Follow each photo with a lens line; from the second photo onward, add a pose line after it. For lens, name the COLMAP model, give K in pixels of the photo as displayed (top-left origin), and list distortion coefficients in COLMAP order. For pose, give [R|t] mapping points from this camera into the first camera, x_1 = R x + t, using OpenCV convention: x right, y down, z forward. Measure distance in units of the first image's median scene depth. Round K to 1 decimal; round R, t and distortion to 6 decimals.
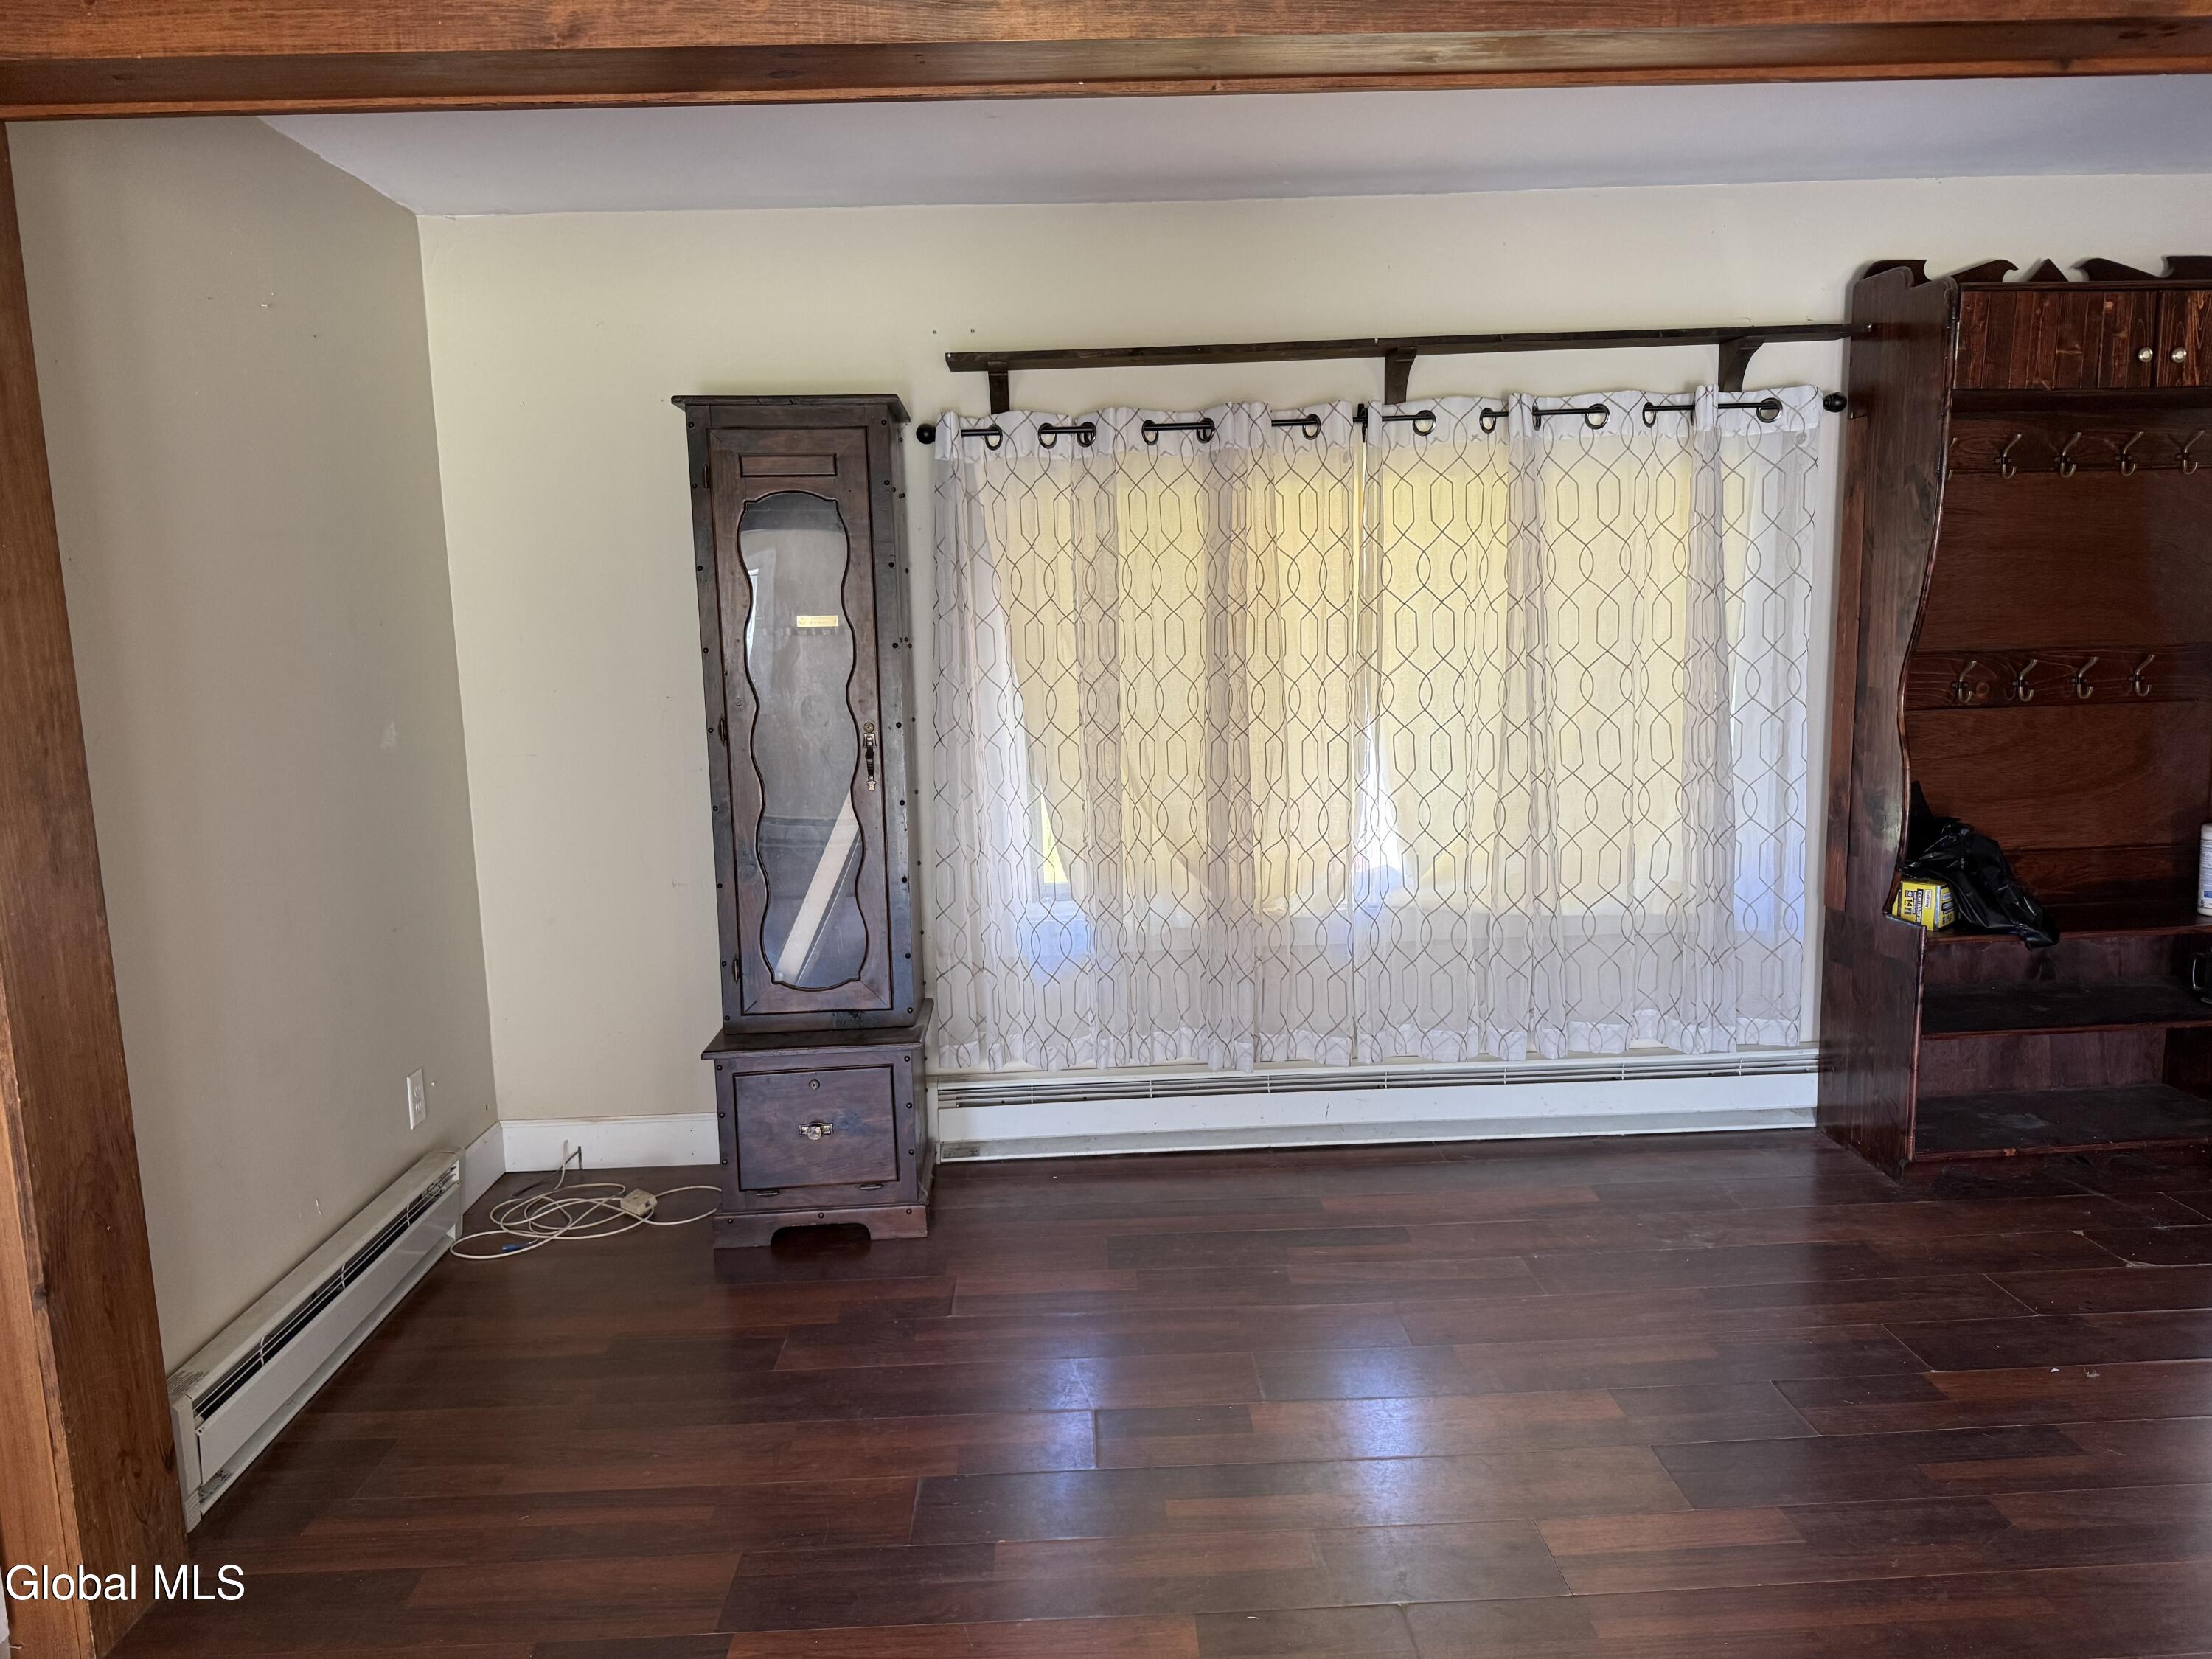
lens RADIAL K [[1566.7, 0, 1110.6], [0, 1566.7, 825.1], [0, 0, 1]] dist [0.029460, -0.018443]
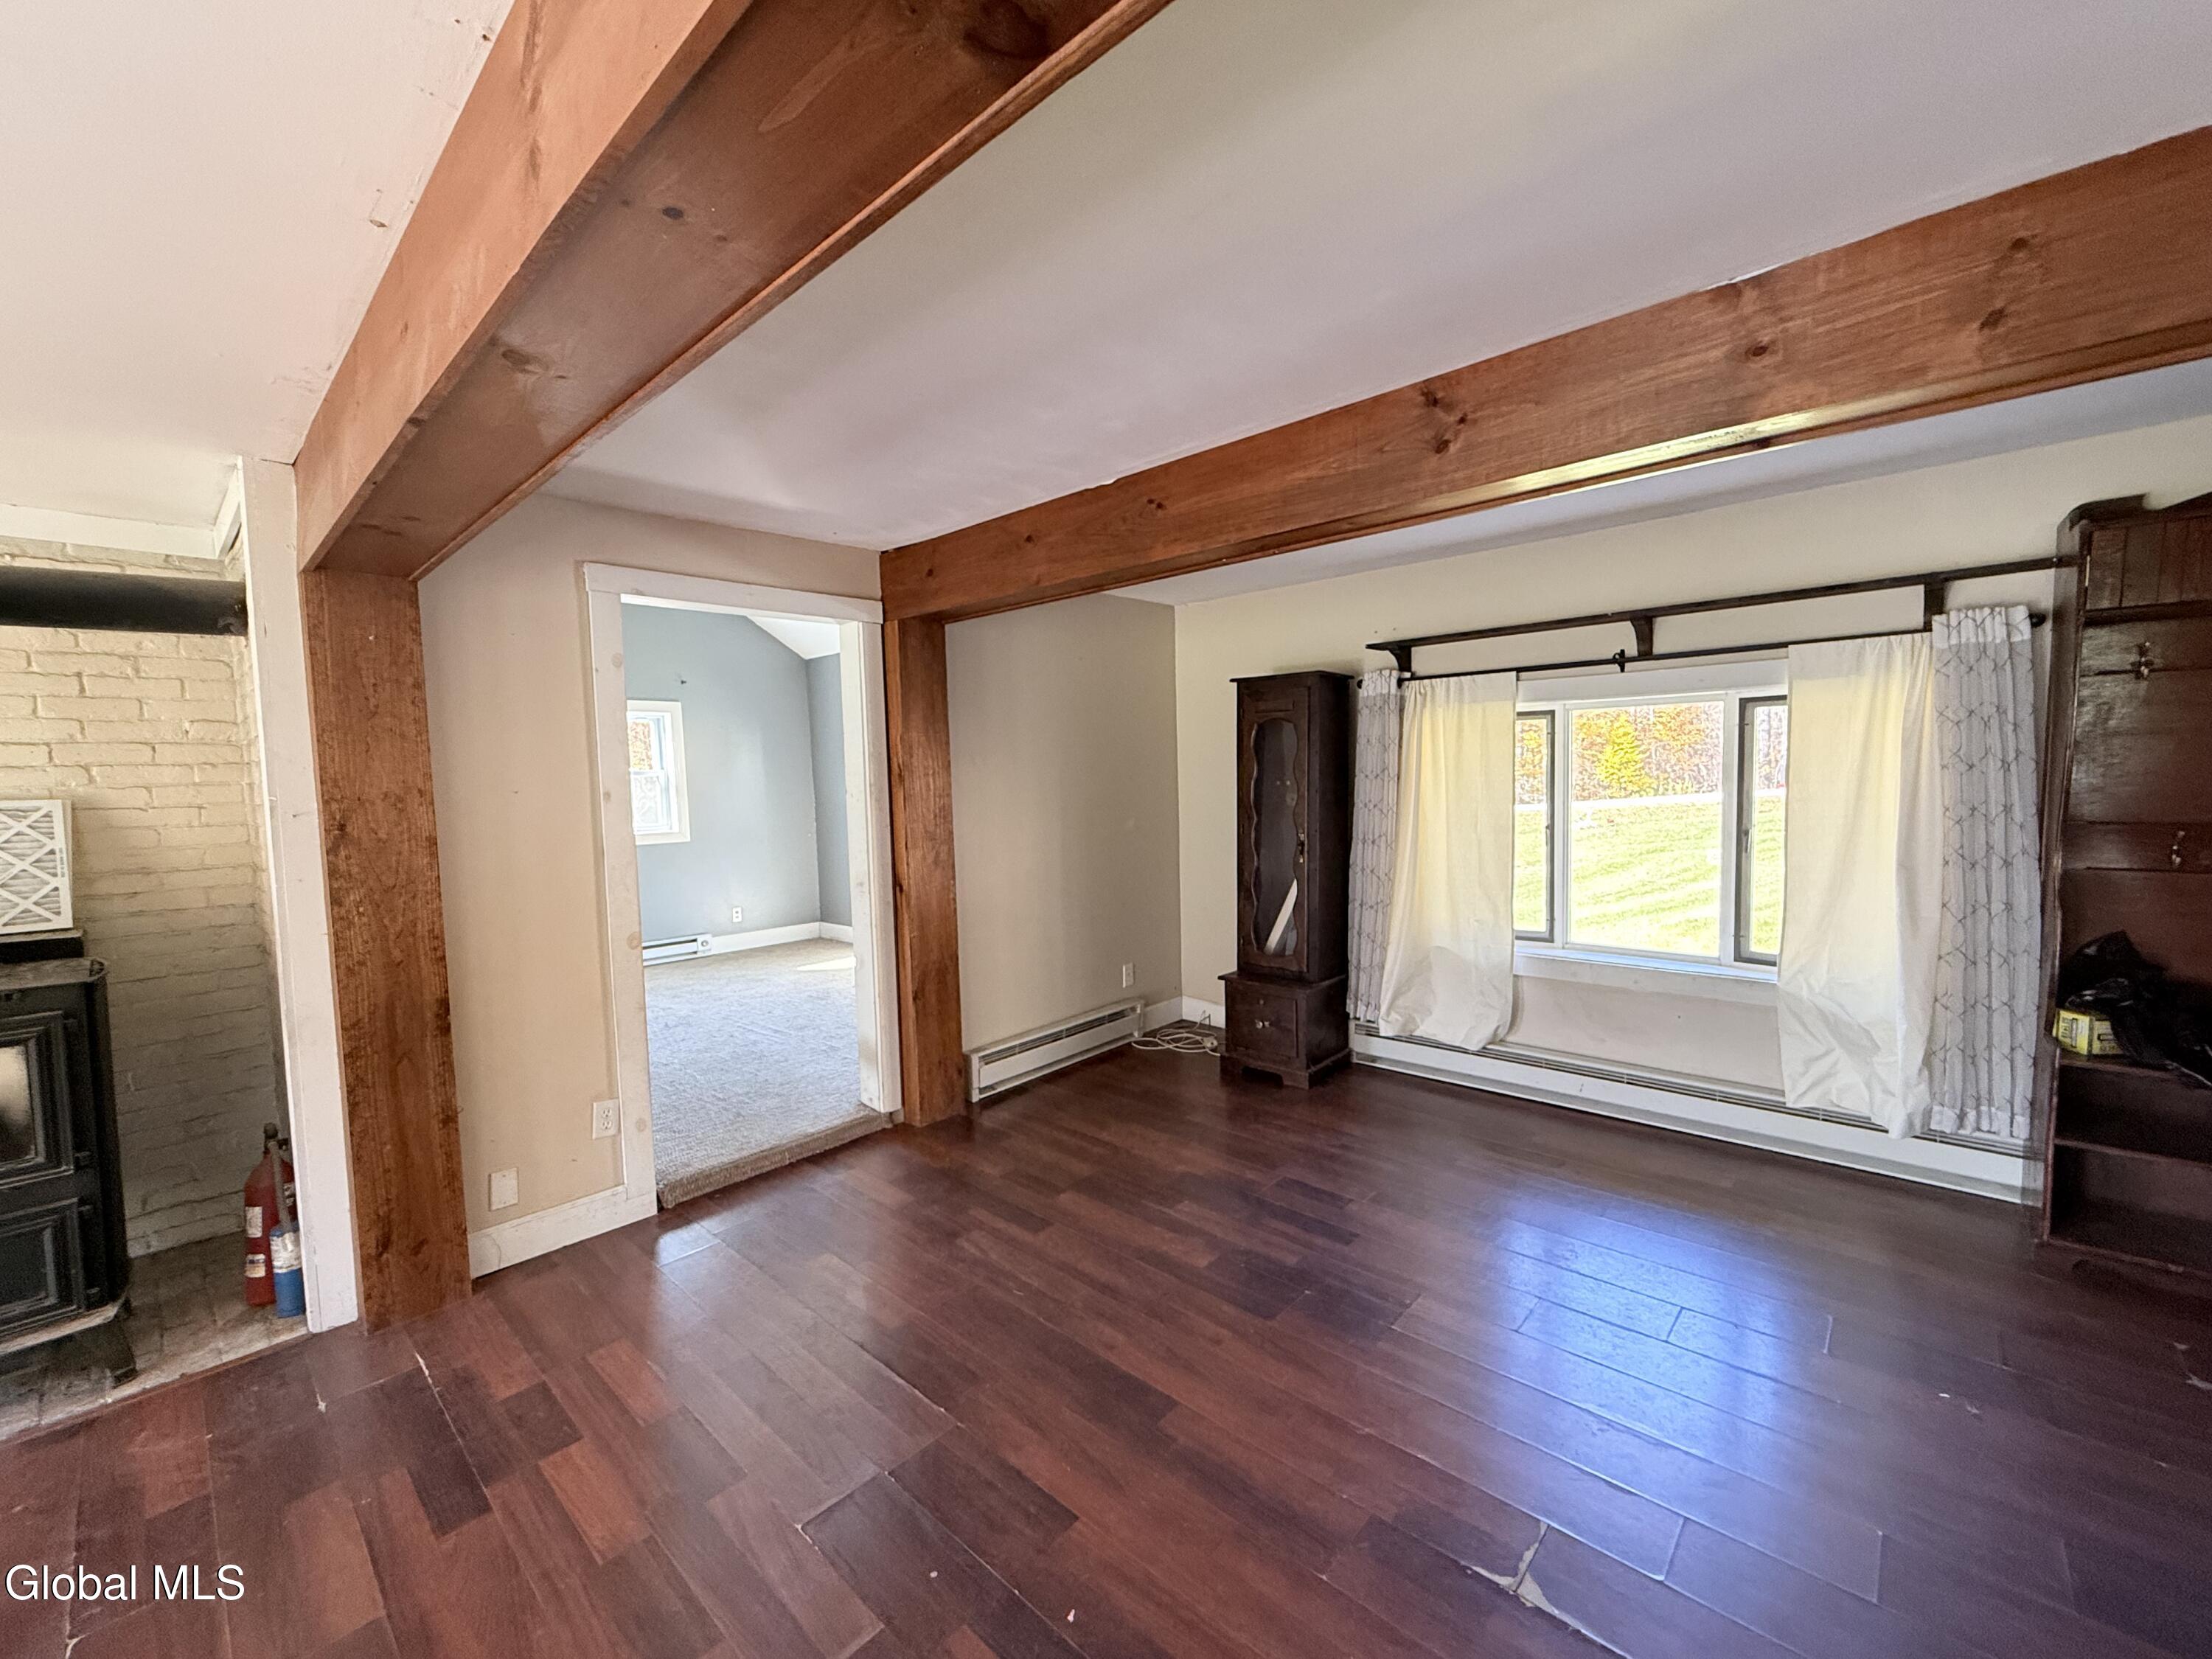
lens RADIAL K [[894.6, 0, 1095.0], [0, 894.6, 828.7], [0, 0, 1]] dist [0.013715, 0.000011]
pose [[0.712163, 0.054872, -0.699867, 0.441796], [-0.091733, 0.995666, -0.015280, -0.023038], [0.695995, 0.075082, 0.714110, -0.020593]]
